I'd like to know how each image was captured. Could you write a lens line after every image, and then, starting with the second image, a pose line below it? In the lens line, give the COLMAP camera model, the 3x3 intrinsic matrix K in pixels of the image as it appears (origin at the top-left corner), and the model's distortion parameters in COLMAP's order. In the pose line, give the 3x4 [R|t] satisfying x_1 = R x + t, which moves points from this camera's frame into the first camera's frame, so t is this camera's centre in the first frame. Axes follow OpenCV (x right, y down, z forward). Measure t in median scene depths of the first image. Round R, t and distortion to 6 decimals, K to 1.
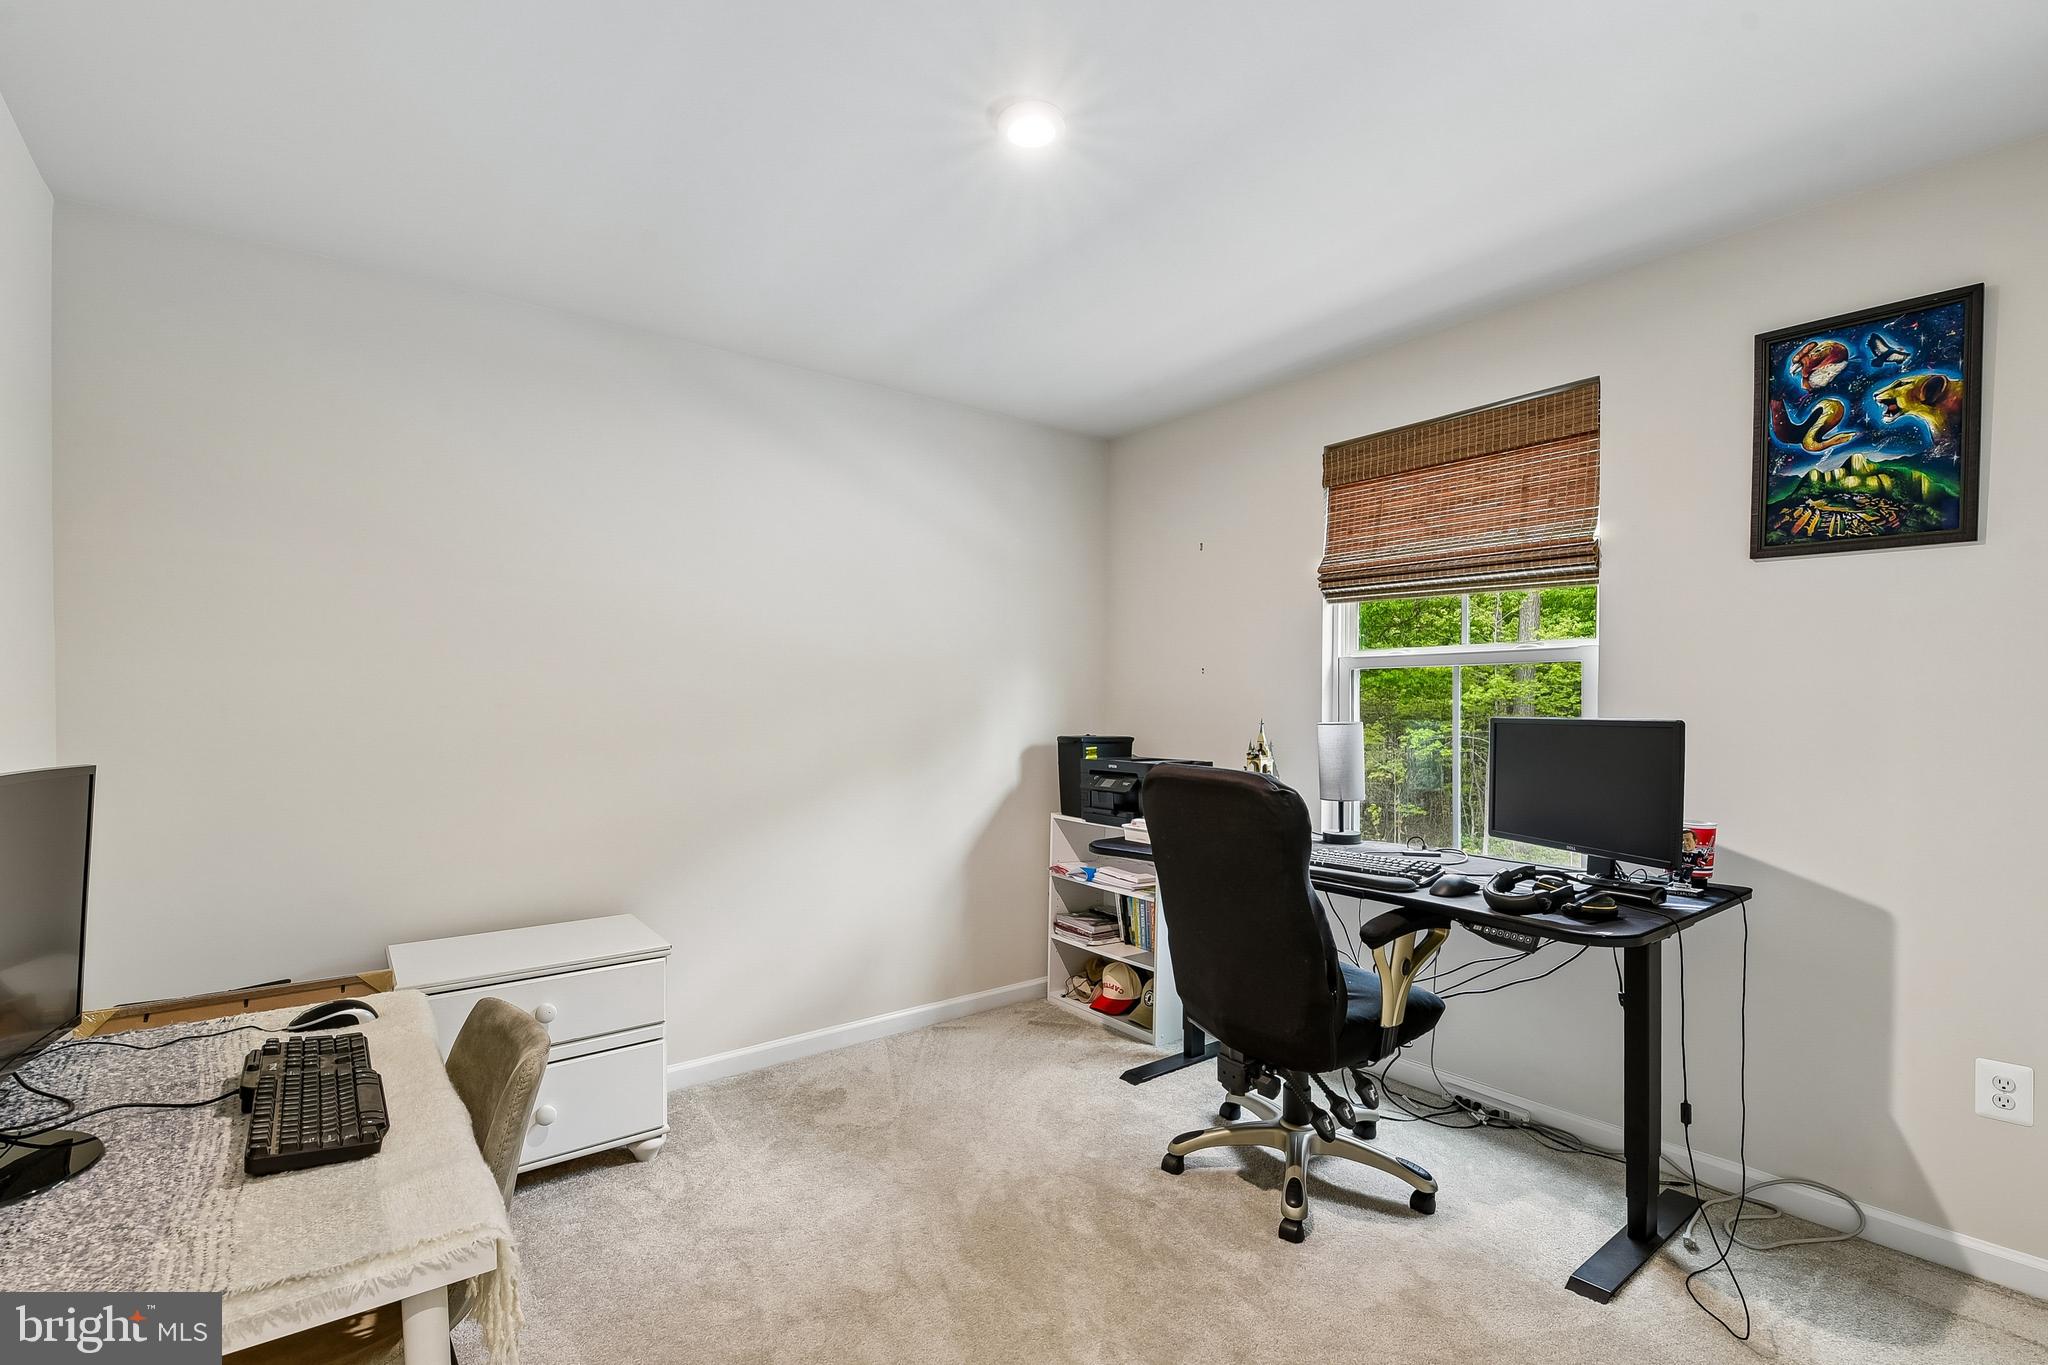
lens RADIAL K [[897.5, 0, 1047.7], [0, 897.5, 718.4], [0, 0, 1]] dist [0.002245, -0.000296]
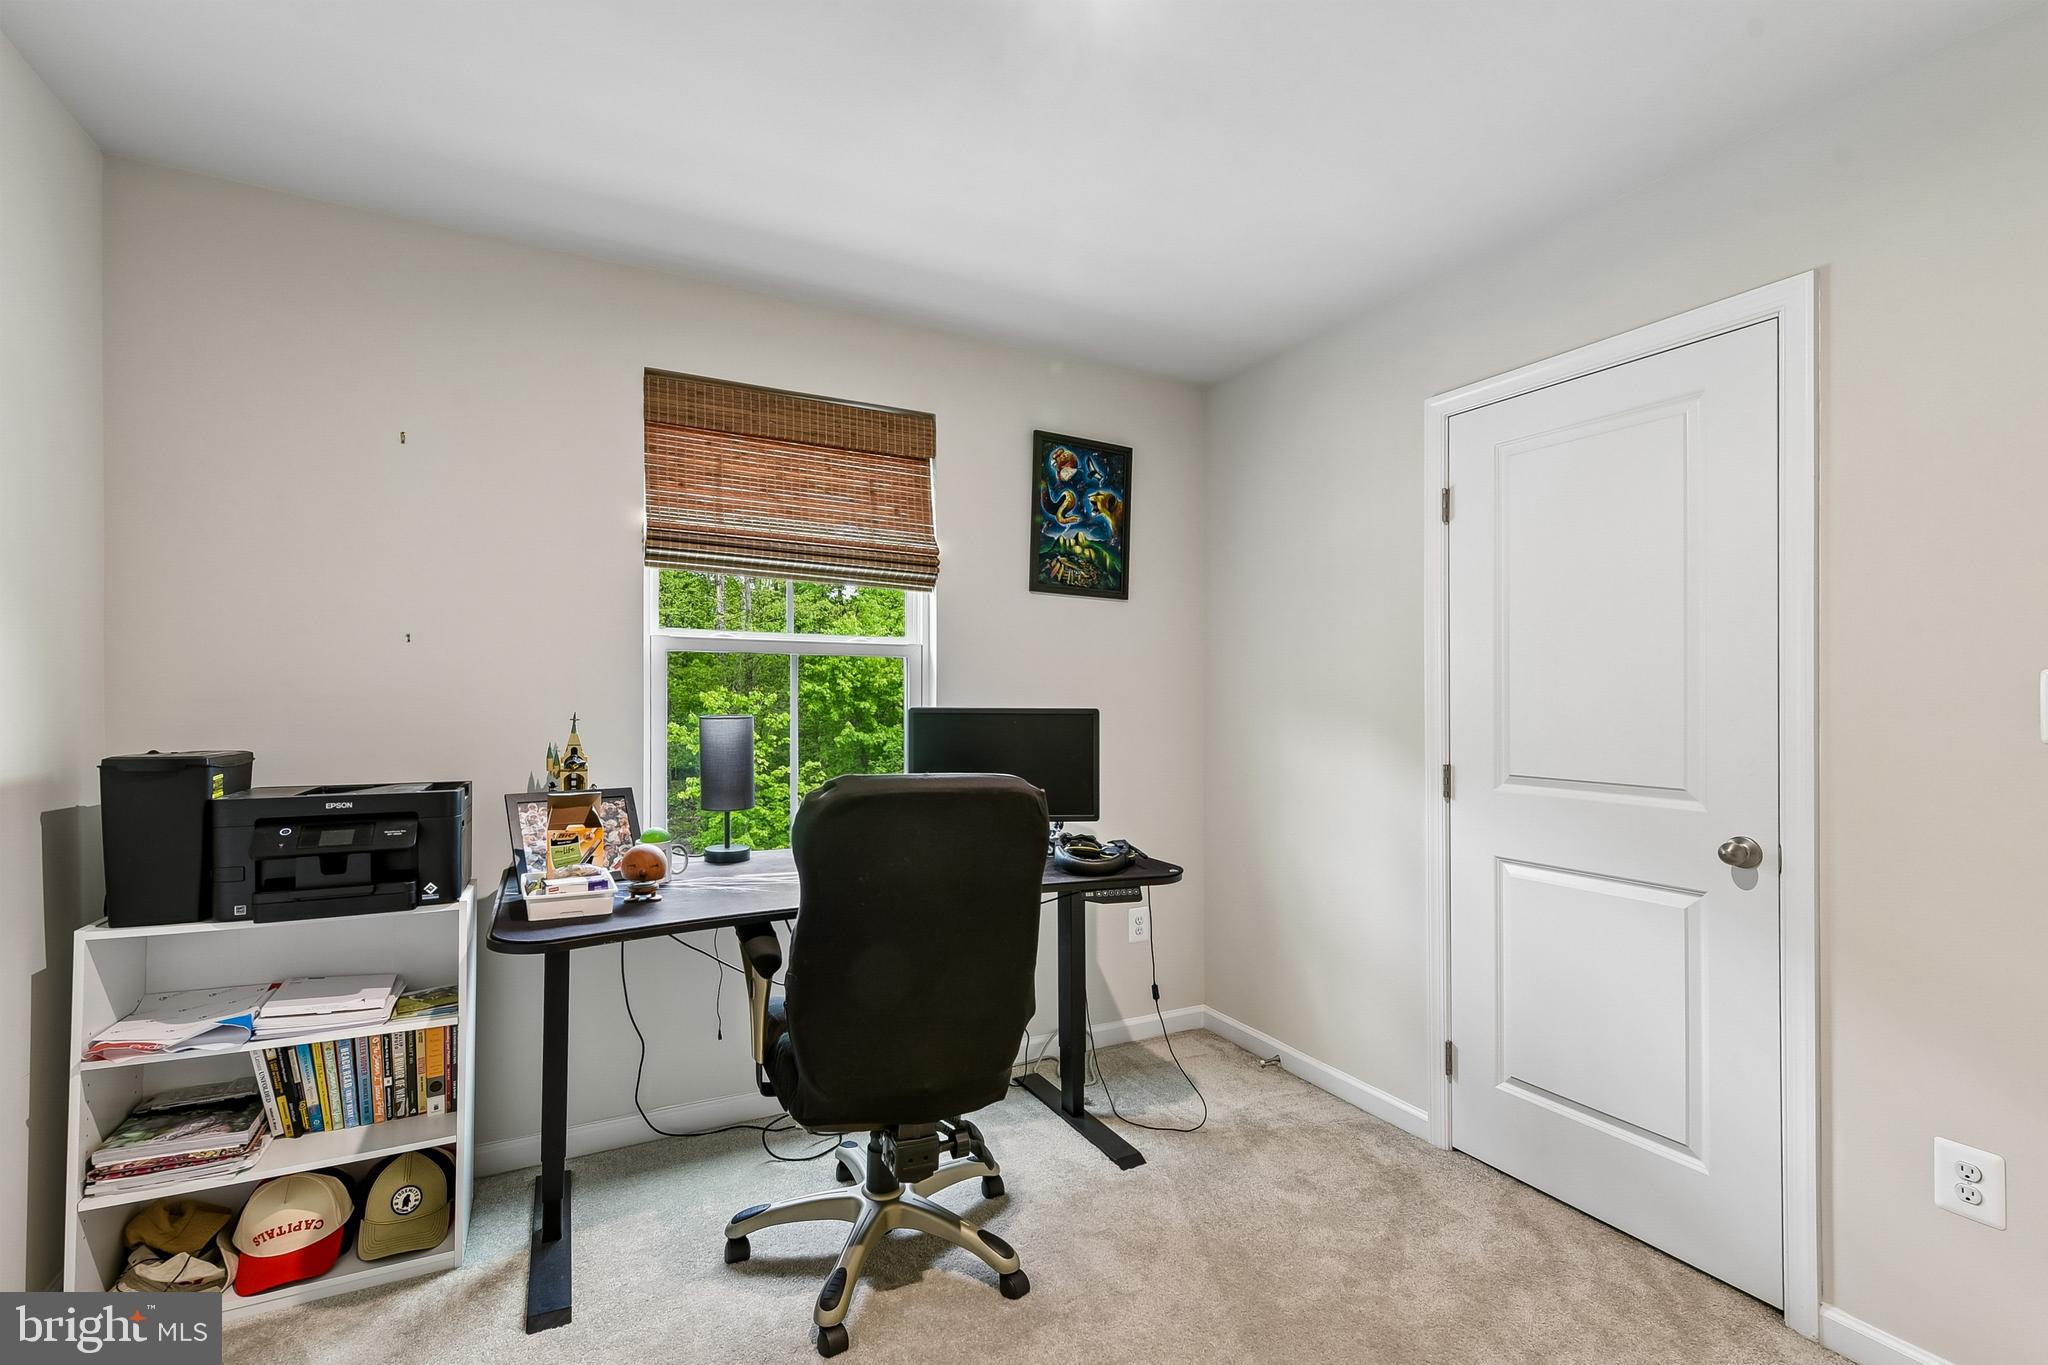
lens RADIAL K [[897.5, 0, 1024.8], [0, 897.5, 688.9], [0, 0, 1]] dist [0.002245, -0.000296]
pose [[0.211575, 0.010648, 0.977304, -0.575187], [0.008245, 0.999886, -0.012680, -0.011002], [-0.977327, 0.010741, 0.211463, 0.750296]]
